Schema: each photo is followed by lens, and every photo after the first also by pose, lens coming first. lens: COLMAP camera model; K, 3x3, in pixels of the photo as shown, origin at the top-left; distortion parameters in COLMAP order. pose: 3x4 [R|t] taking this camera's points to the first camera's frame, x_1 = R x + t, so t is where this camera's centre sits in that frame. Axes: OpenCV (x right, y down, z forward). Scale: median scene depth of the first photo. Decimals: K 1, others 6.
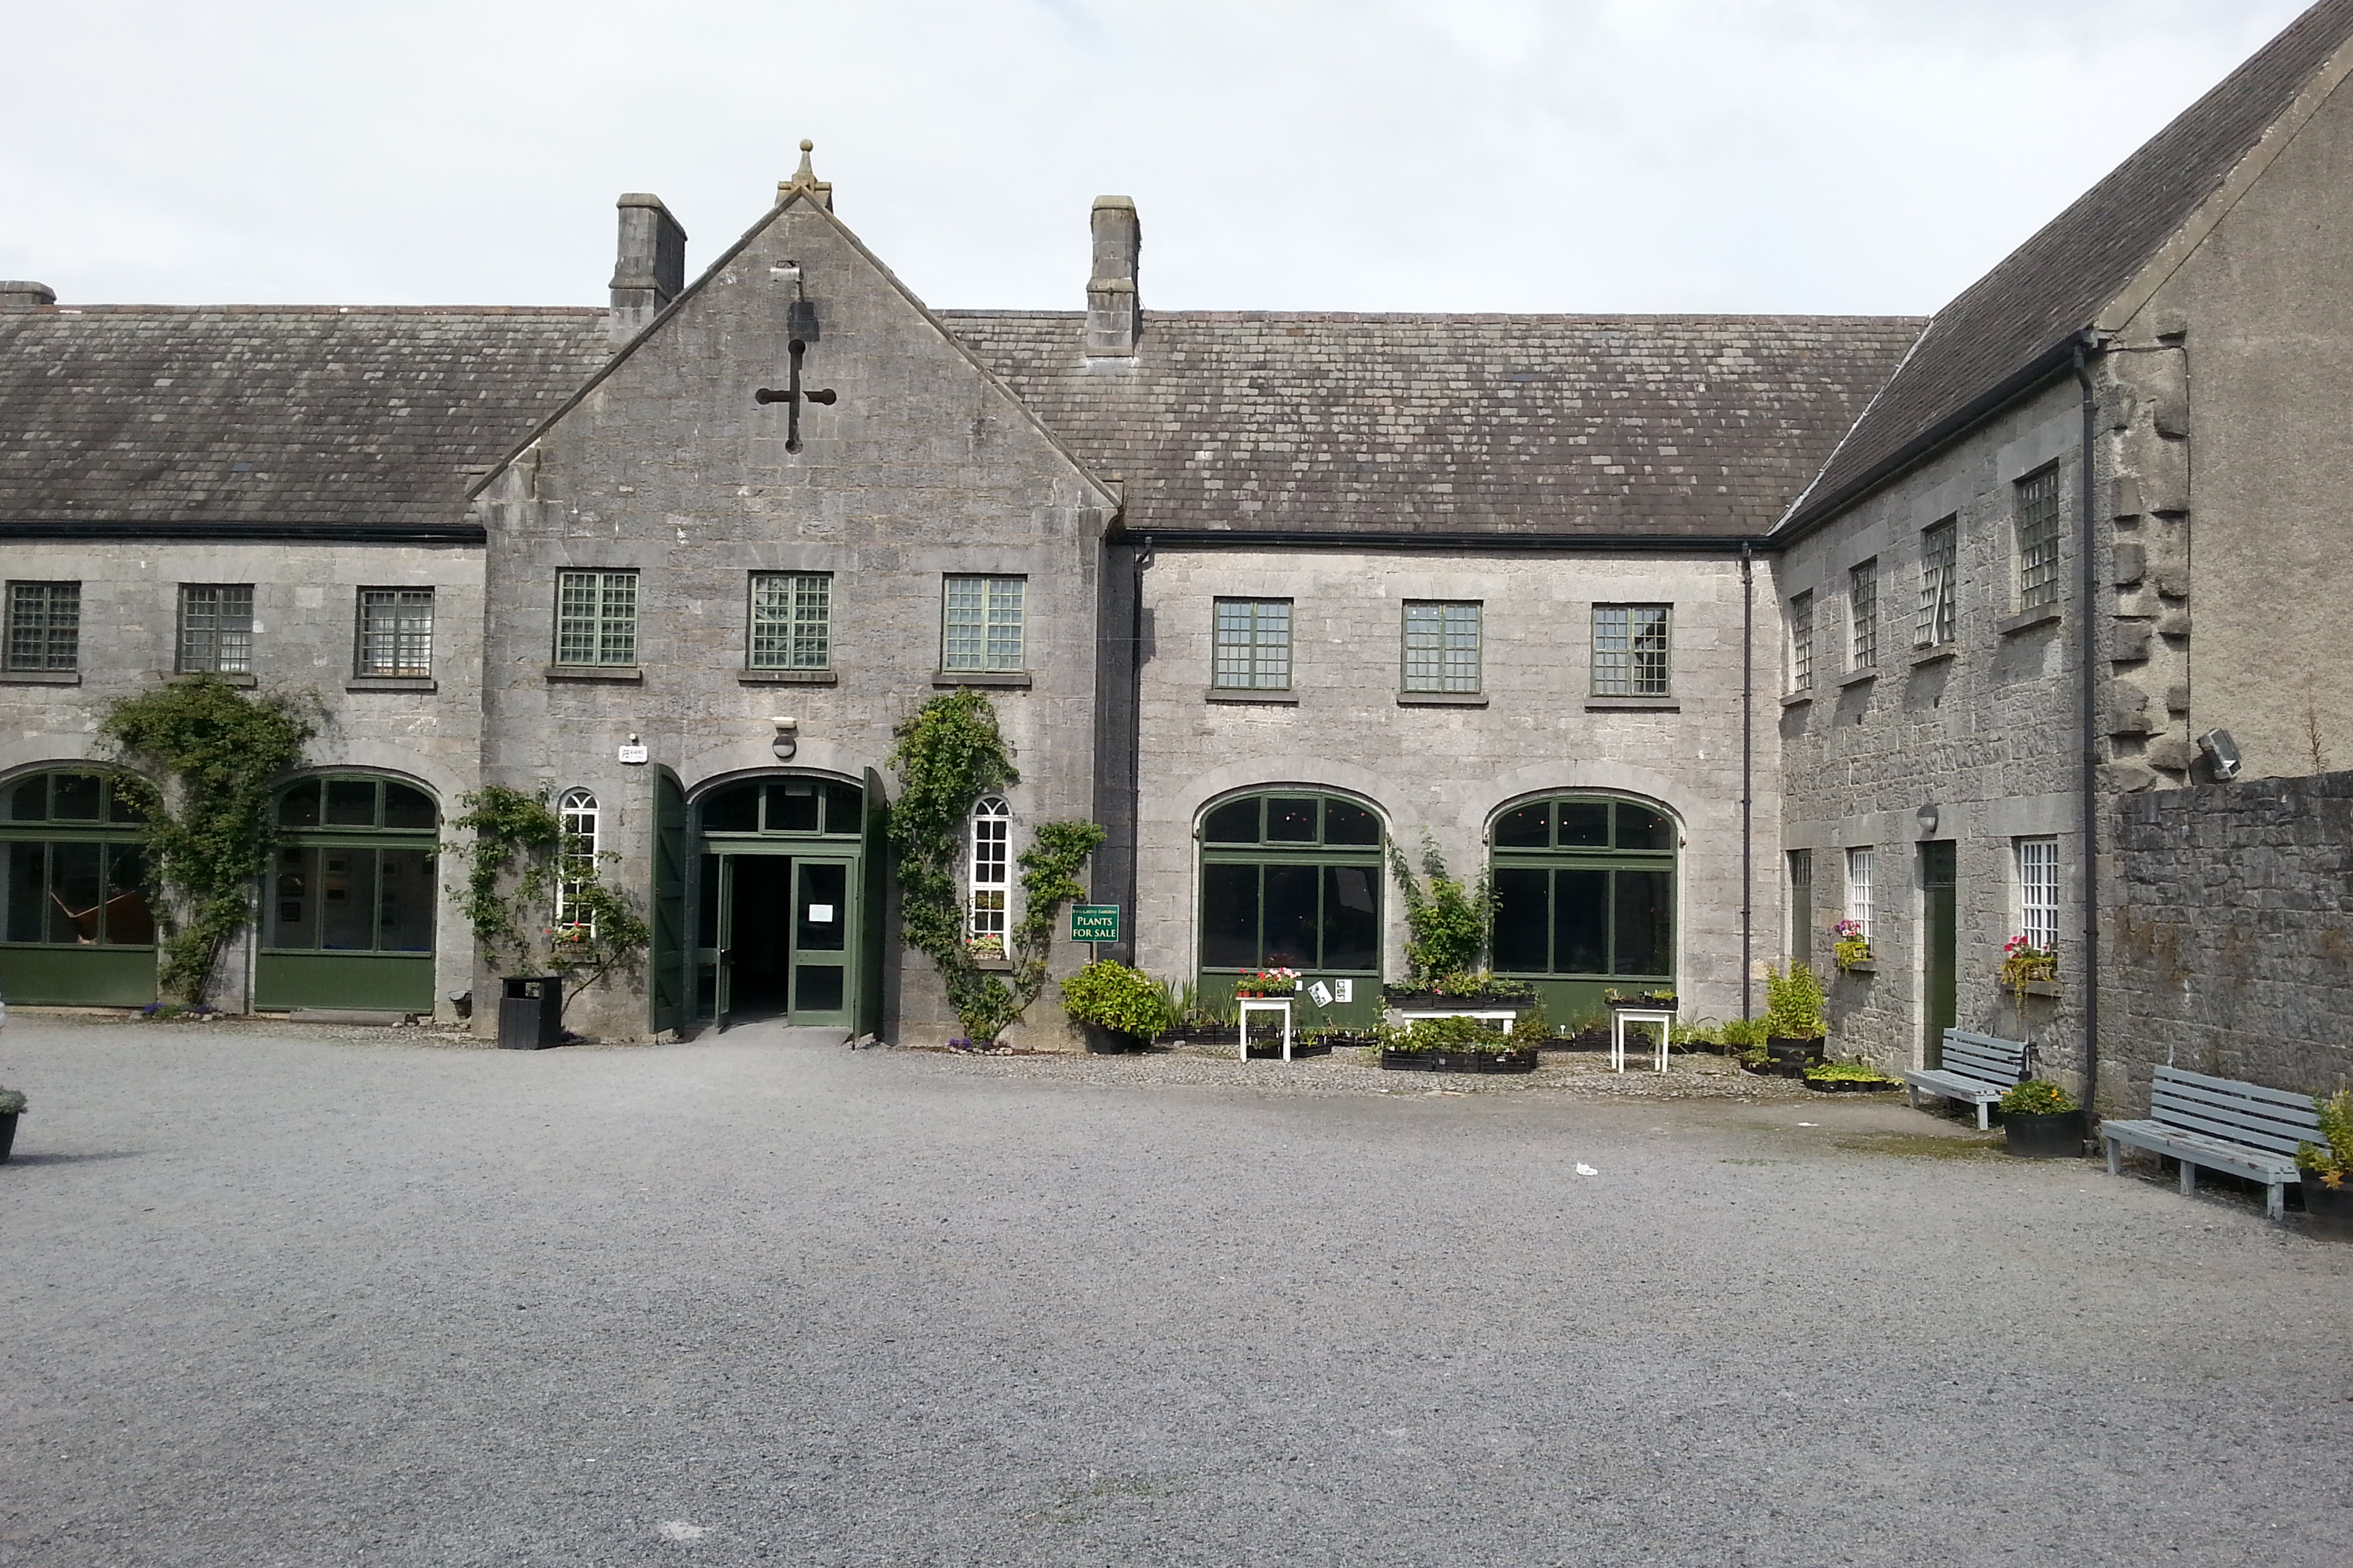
lens RADIAL K [[1996.4, 0, 1176.5], [0, 1996.4, 784.0], [0, 0, 1]] dist [0.036617, -0.120779]
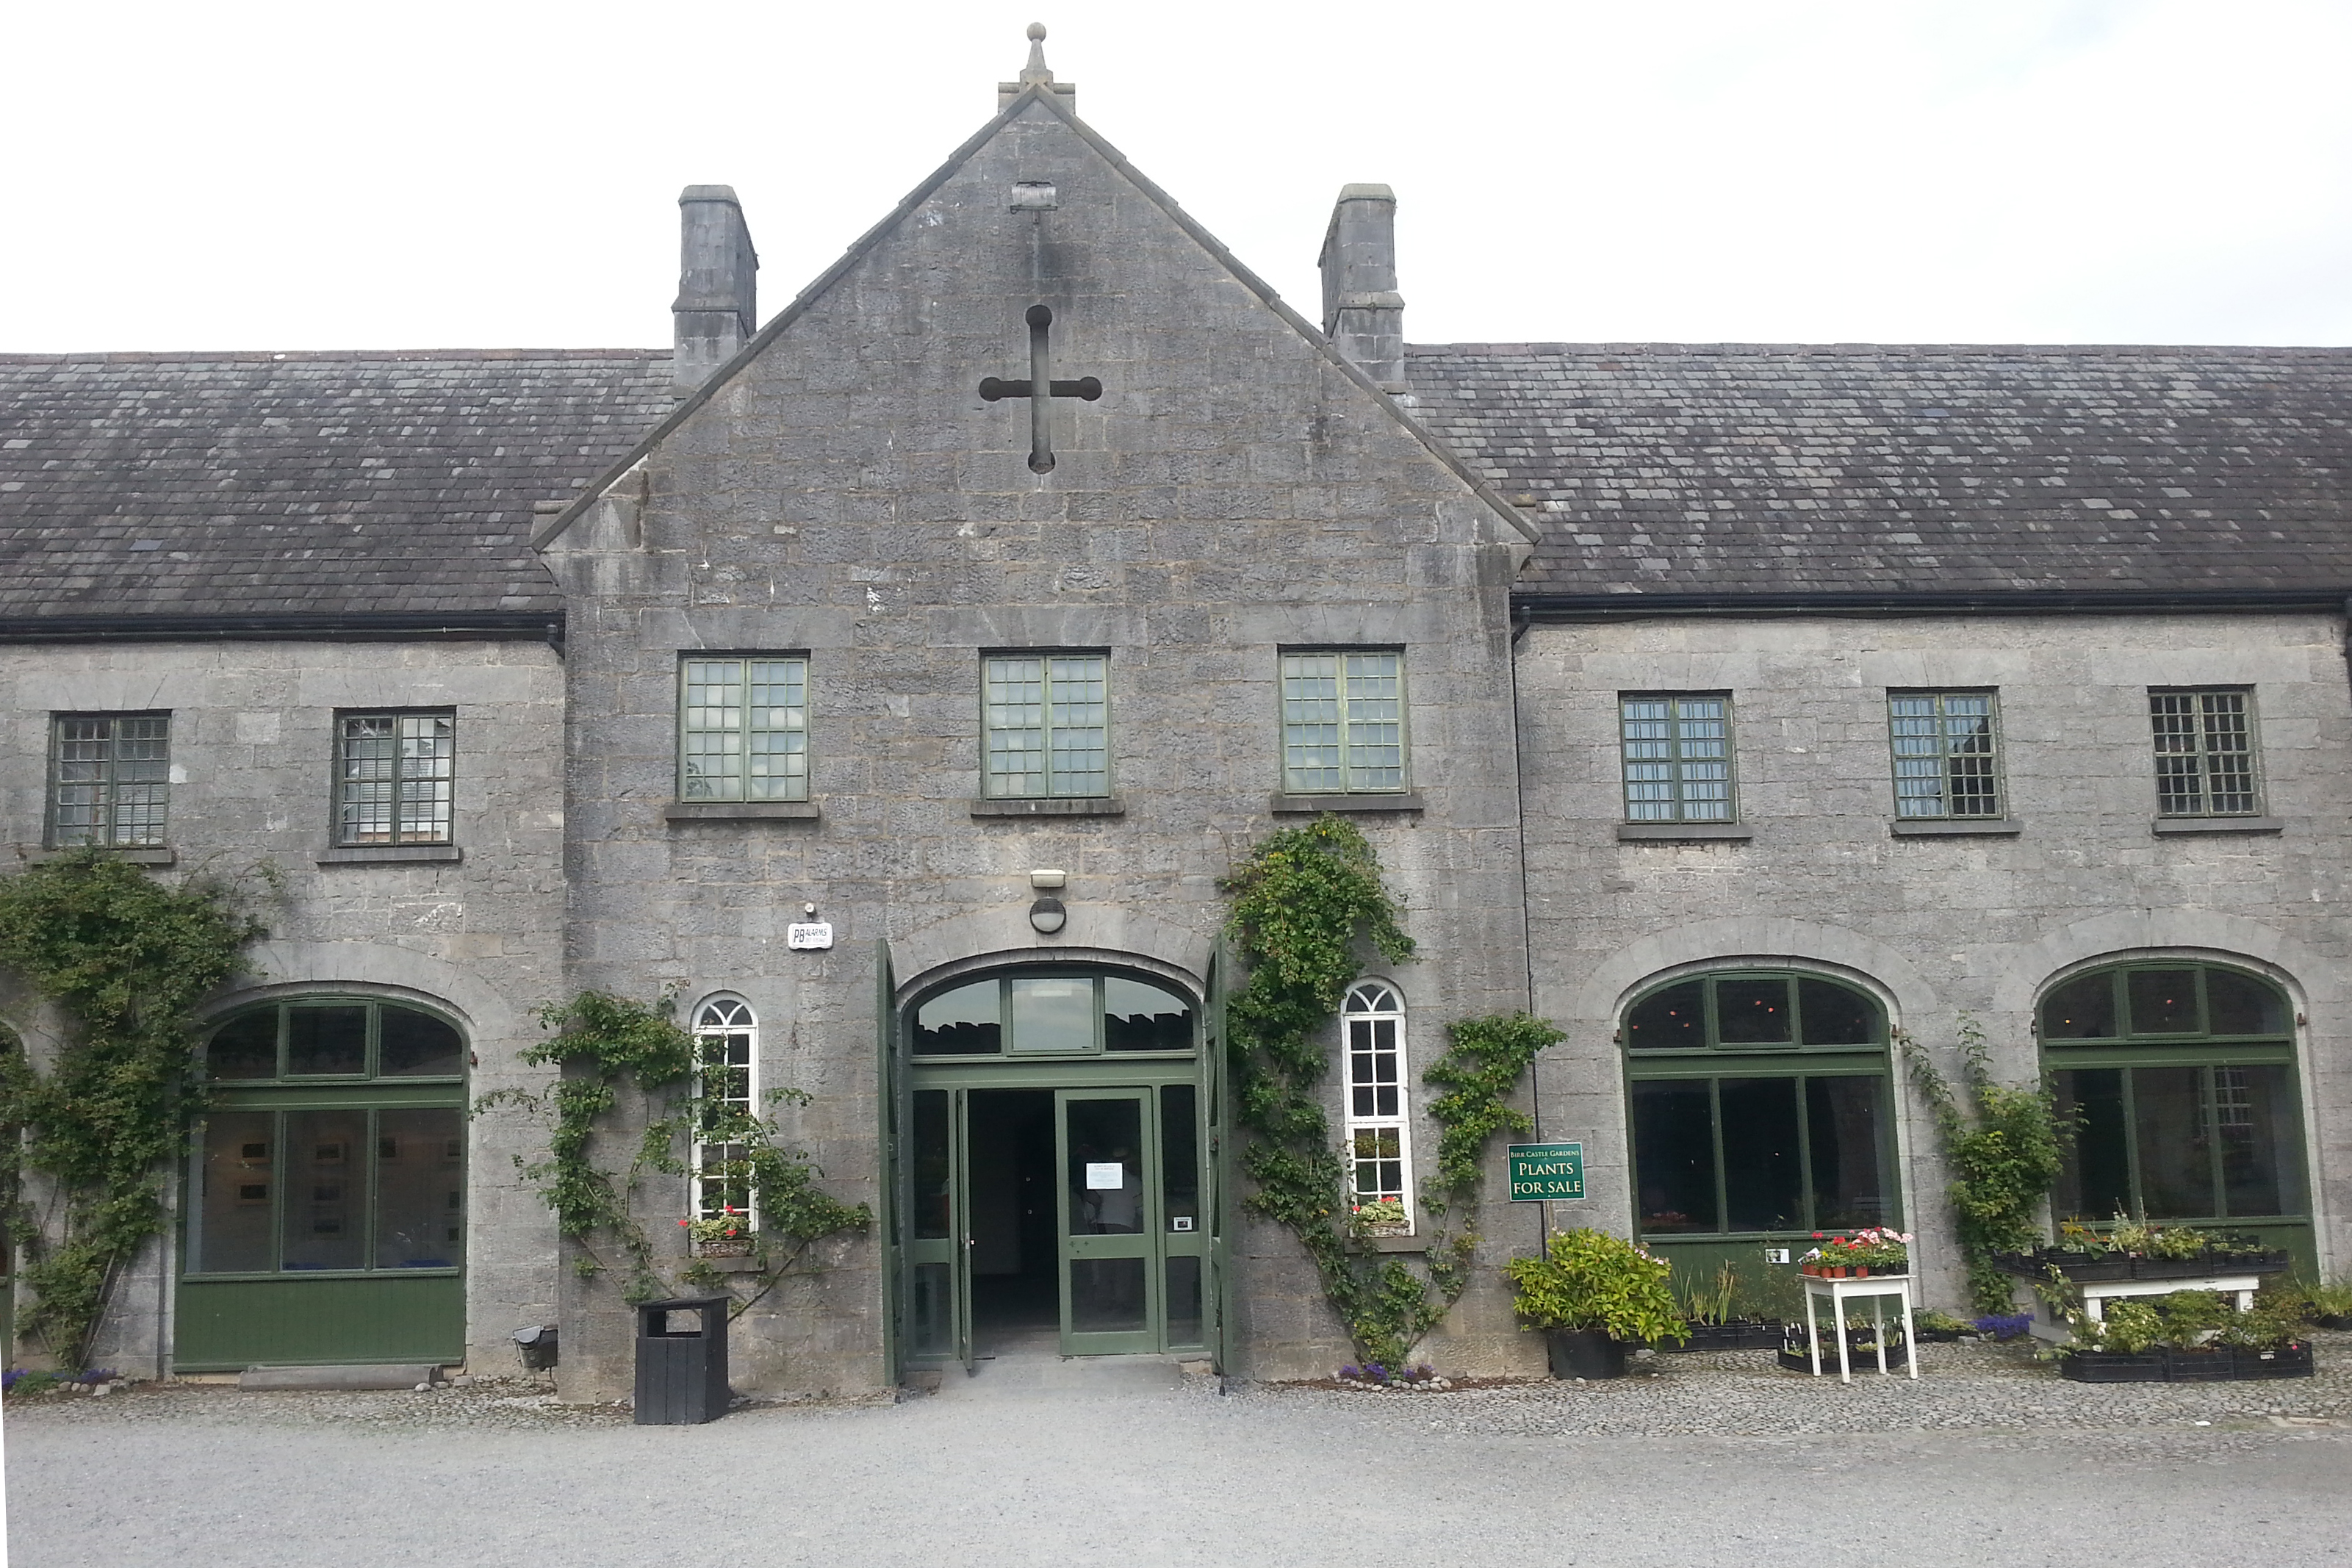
lens RADIAL K [[1891.8, 0, 1094.5], [0, 1891.8, 910.9], [0, 0, 1]] dist [0.029256, -0.085158]
pose [[0.995772, -0.031292, 0.086361, -0.222252], [0.038412, 0.995887, -0.082054, 0.028602], [-0.083438, 0.085024, 0.992879, 0.375972]]
